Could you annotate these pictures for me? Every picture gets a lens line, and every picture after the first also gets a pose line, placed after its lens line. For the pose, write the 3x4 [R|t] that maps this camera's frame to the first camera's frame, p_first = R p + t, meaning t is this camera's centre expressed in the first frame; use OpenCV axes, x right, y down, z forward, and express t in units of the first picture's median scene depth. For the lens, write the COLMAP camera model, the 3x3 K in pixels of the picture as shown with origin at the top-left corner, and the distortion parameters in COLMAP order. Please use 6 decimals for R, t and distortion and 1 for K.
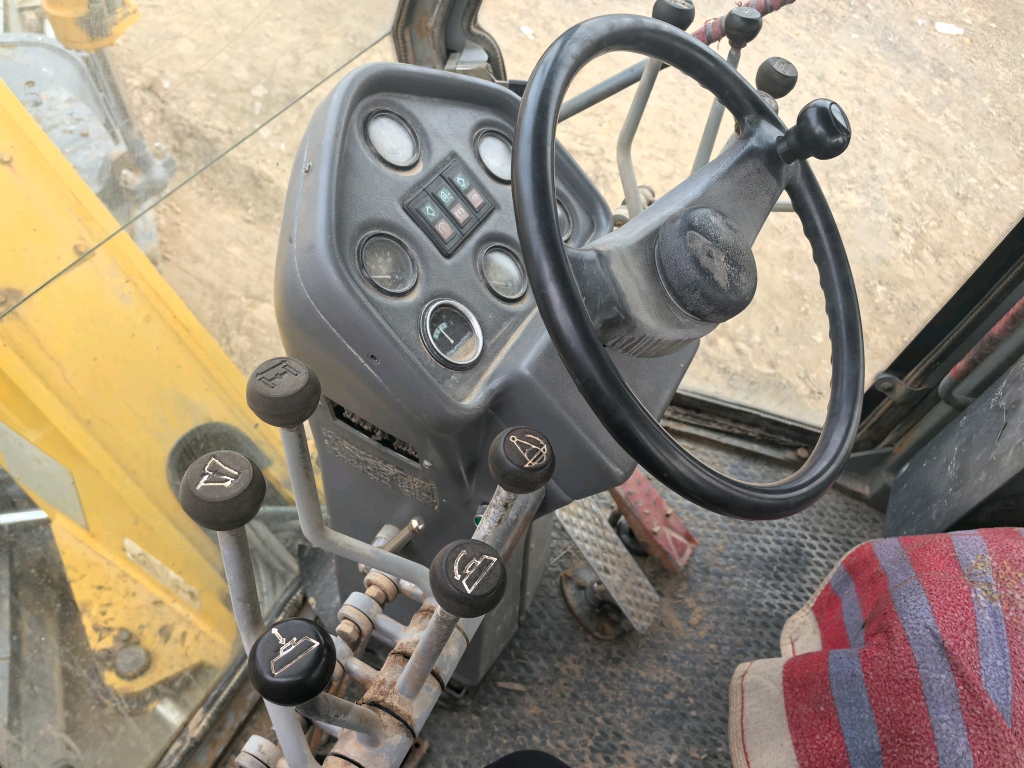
lens RADIAL K [[887.4, 0, 512.1], [0, 887.4, 368.2], [0, 0, 1]] dist [-0.004305, -0.002803]
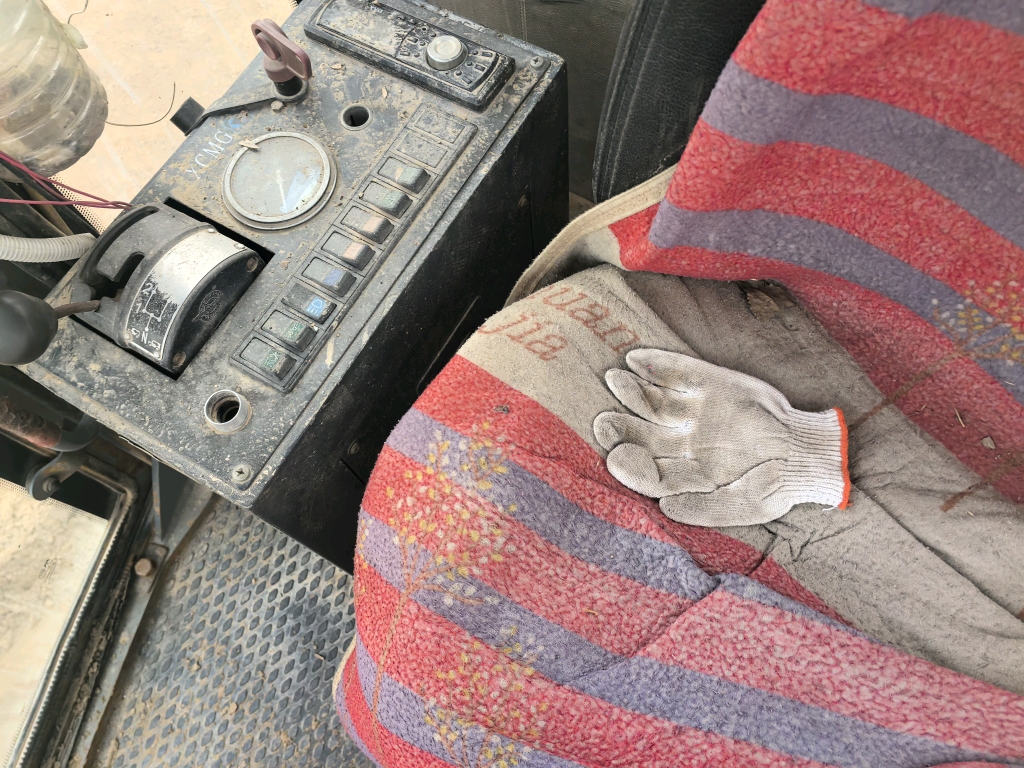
lens RADIAL K [[818.6, 0, 578.4], [0, 818.6, 405.6], [0, 0, 1]] dist [0.059974, -0.076299]
pose [[0.034038, -0.987510, 0.153838, 0.485895], [0.797709, 0.119575, 0.591068, -0.039500], [-0.602081, 0.102600, 0.791816, 0.366357]]
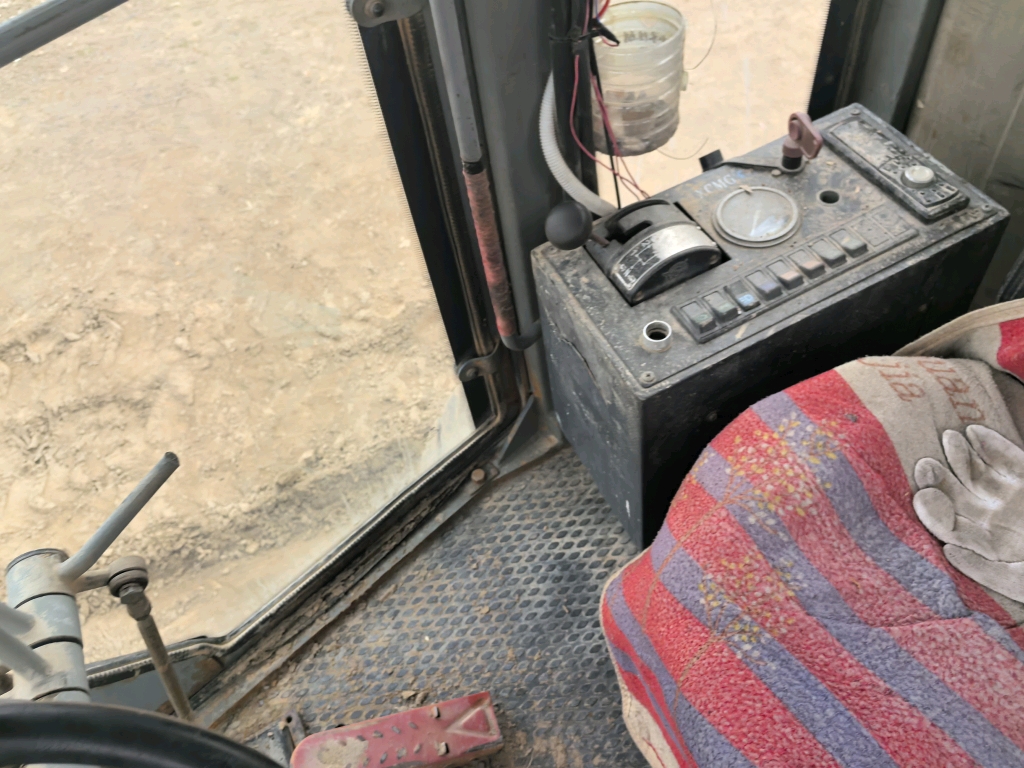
lens RADIAL K [[862.2, 0, 572.6], [0, 862.2, 384.8], [0, 0, 1]] dist [0.055204, -0.169716]
pose [[0.540858, -0.800716, 0.257540, 0.311144], [0.768450, 0.594895, 0.235763, -0.107144], [-0.341988, 0.070392, 0.937064, 0.255158]]
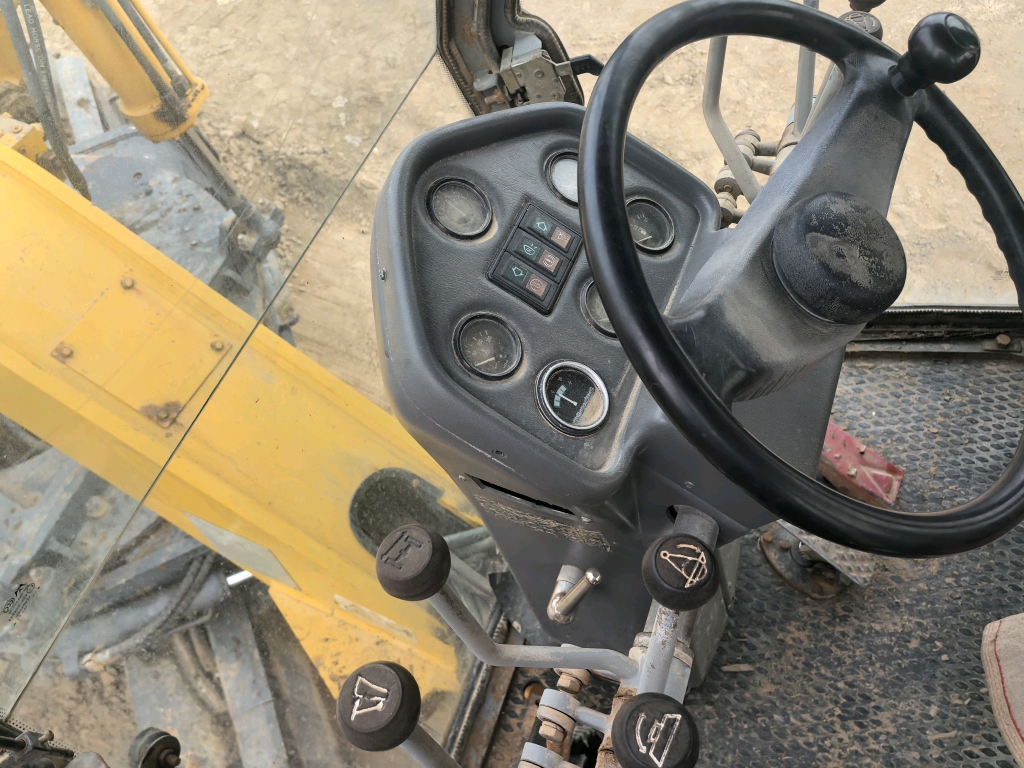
lens RADIAL K [[879.6, 0, 475.0], [0, 879.6, 392.8], [0, 0, 1]] dist [0.094283, -0.158263]
pose [[0.941903, -0.252768, -0.221196, 0.019803], [0.270800, 0.961070, 0.054882, -0.059294], [0.198712, -0.111593, 0.973684, 0.033745]]
